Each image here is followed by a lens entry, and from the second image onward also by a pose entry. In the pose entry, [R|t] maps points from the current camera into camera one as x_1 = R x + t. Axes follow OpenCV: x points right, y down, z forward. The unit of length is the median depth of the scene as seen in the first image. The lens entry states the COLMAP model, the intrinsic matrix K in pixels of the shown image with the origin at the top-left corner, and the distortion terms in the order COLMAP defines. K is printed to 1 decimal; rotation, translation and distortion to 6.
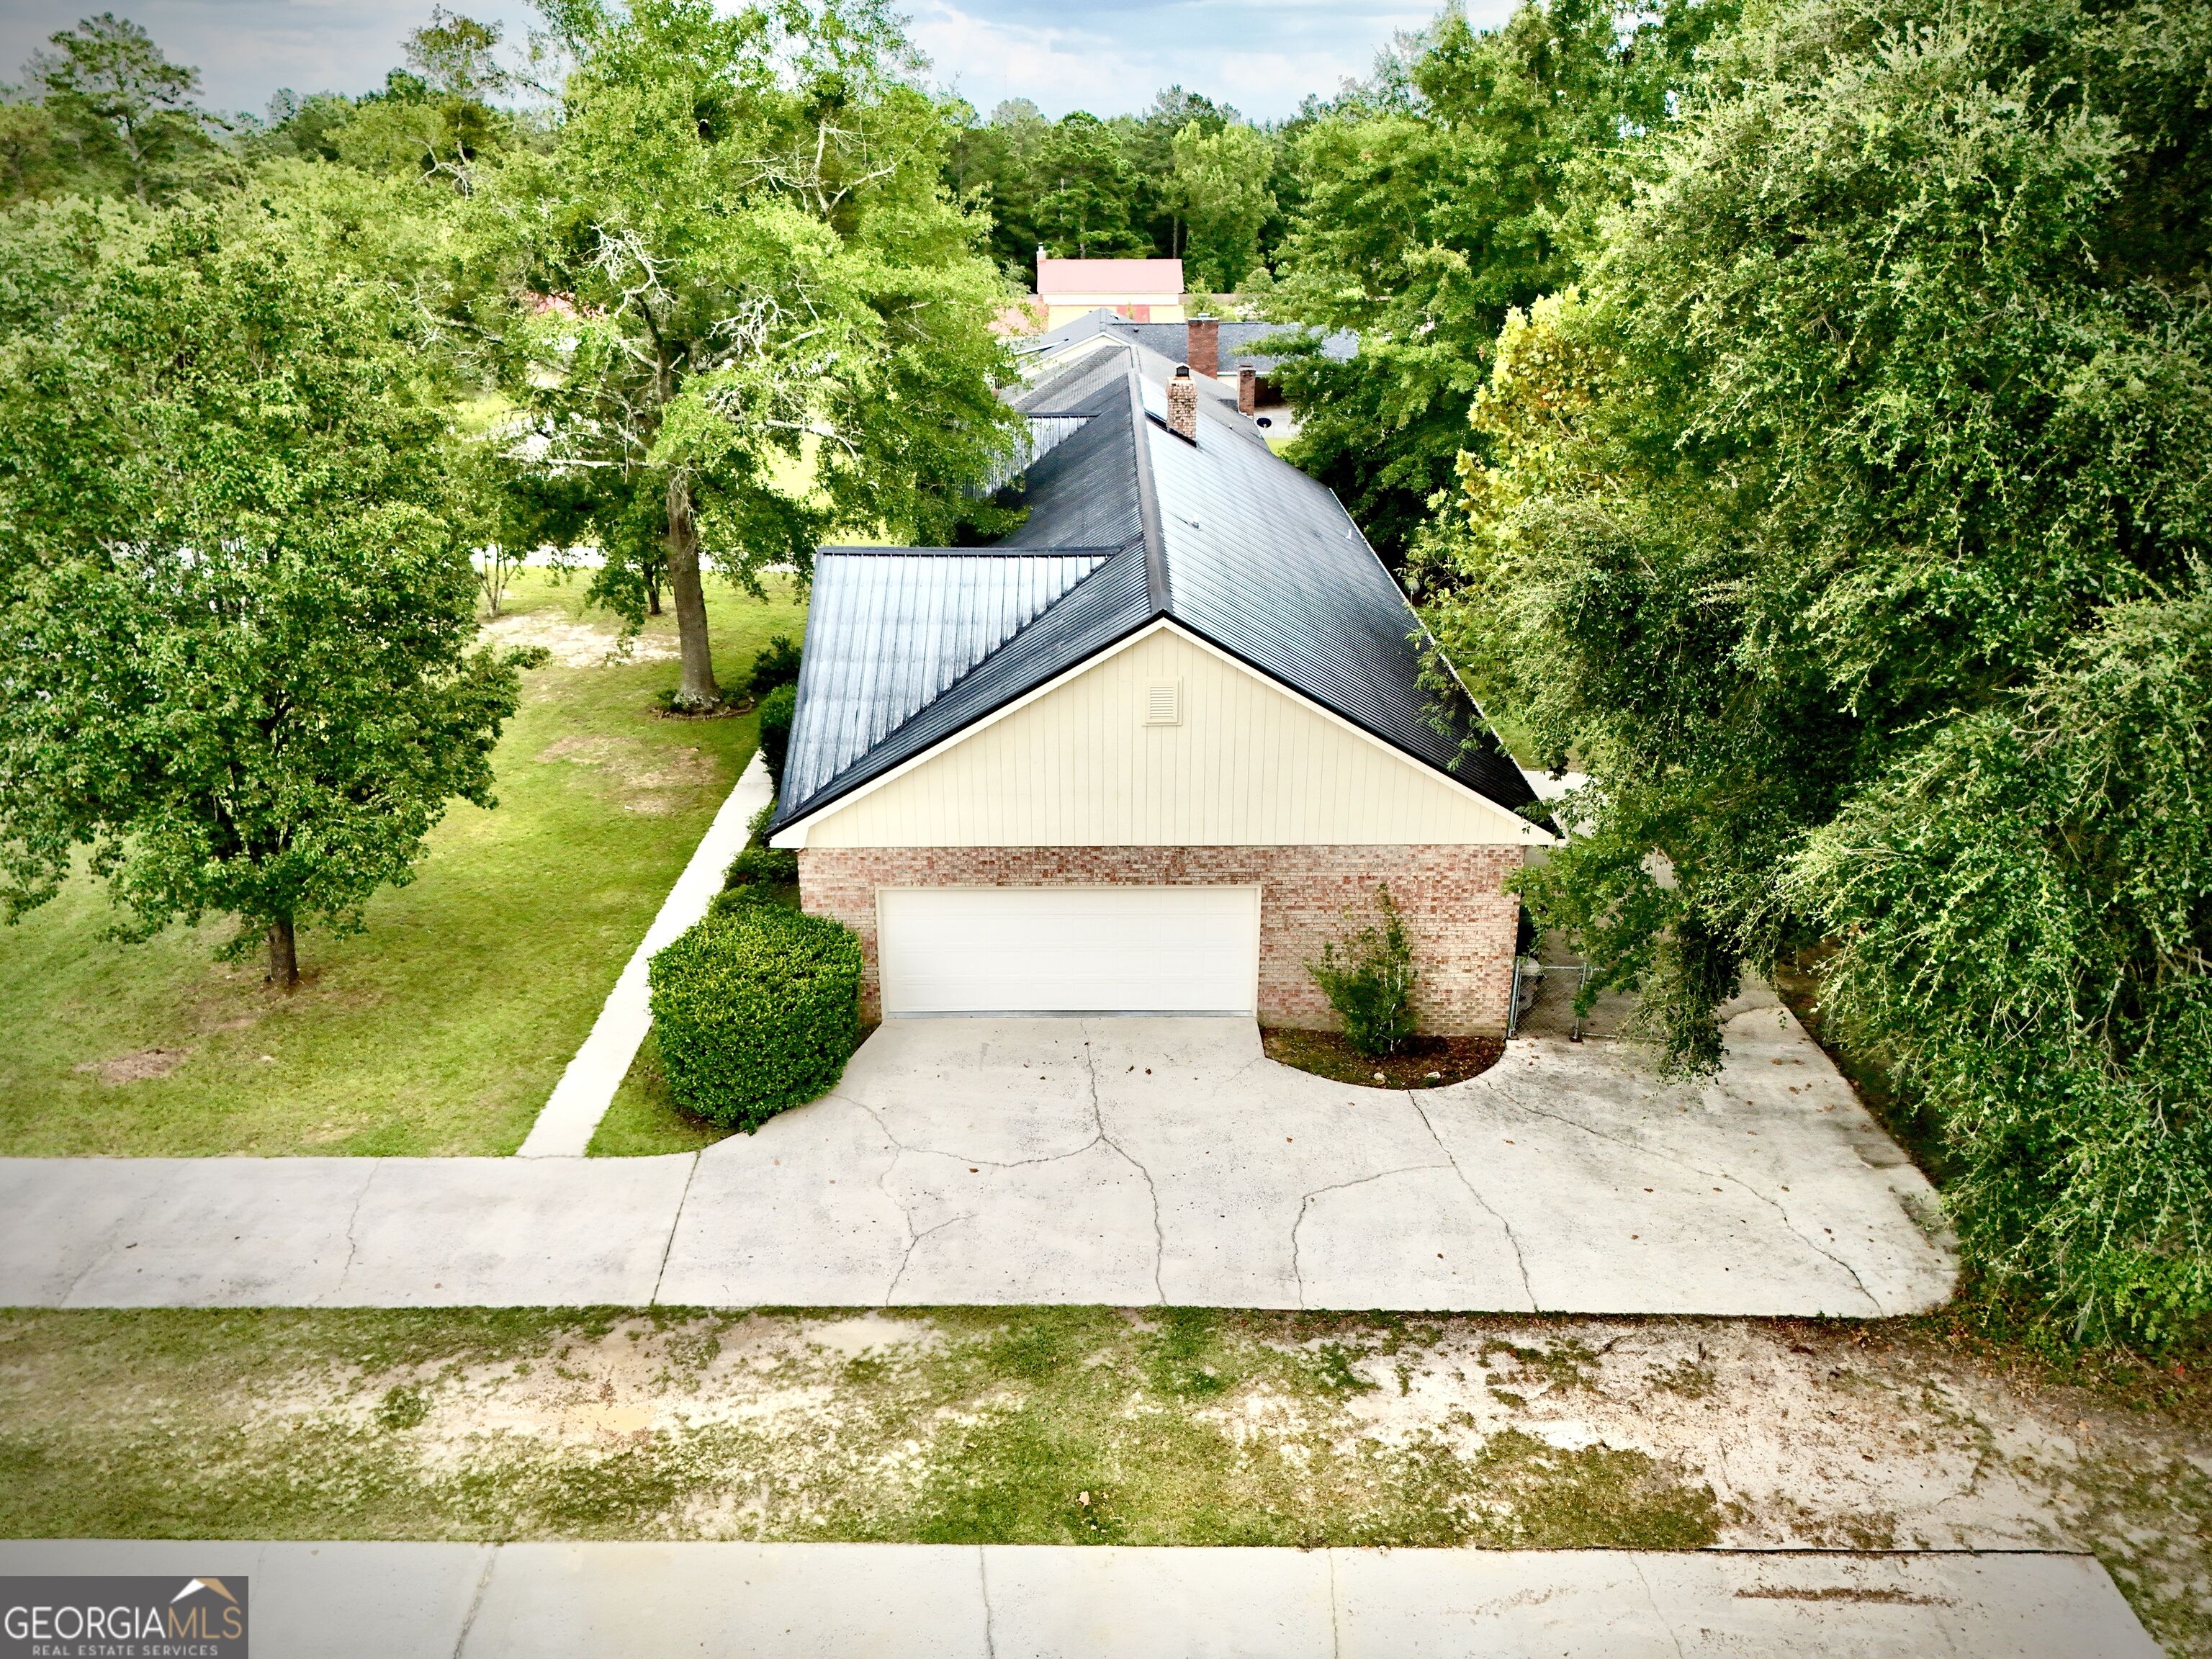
lens RADIAL K [[1668.6, 0, 1116.5], [0, 1668.6, 830.6], [0, 0, 1]] dist [0.047880, -0.035302]
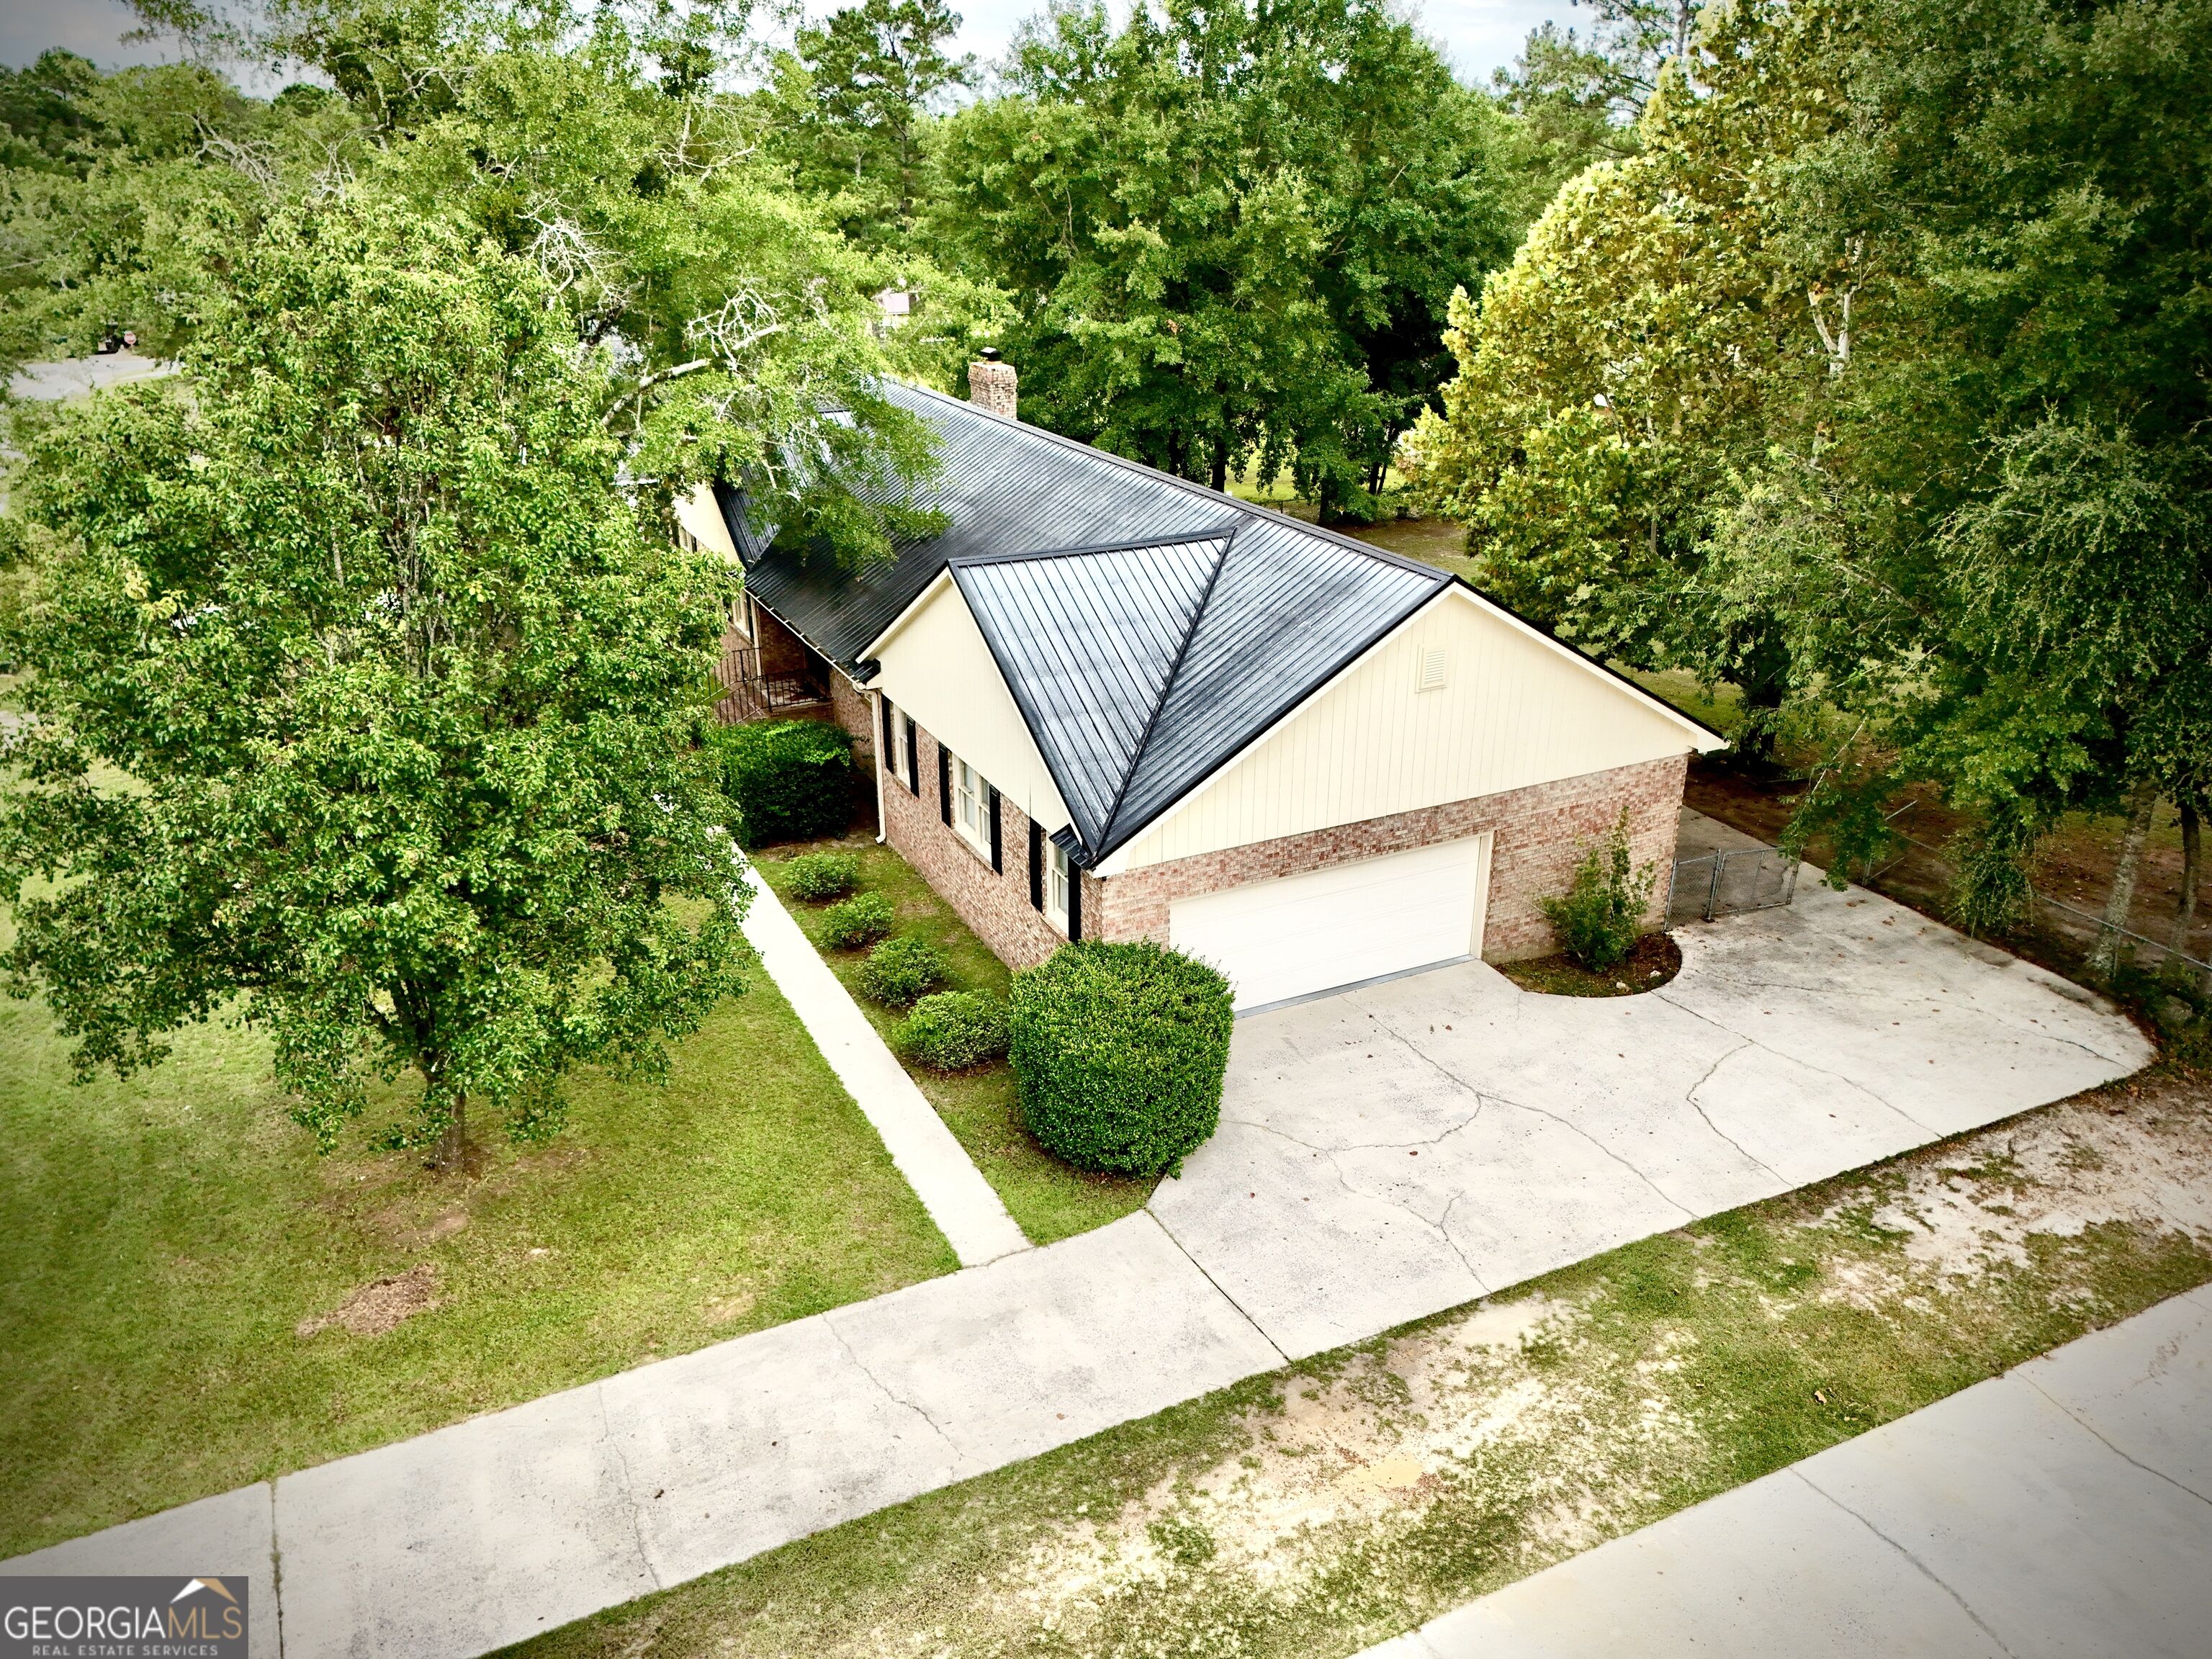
lens RADIAL K [[1668.6, 0, 1116.5], [0, 1668.6, 830.6], [0, 0, 1]] dist [0.047880, -0.035302]
pose [[0.892567, -0.170619, 0.417388, -0.700736], [0.167184, 0.984894, 0.045086, -0.067701], [-0.418776, 0.029538, 0.907609, 0.182563]]
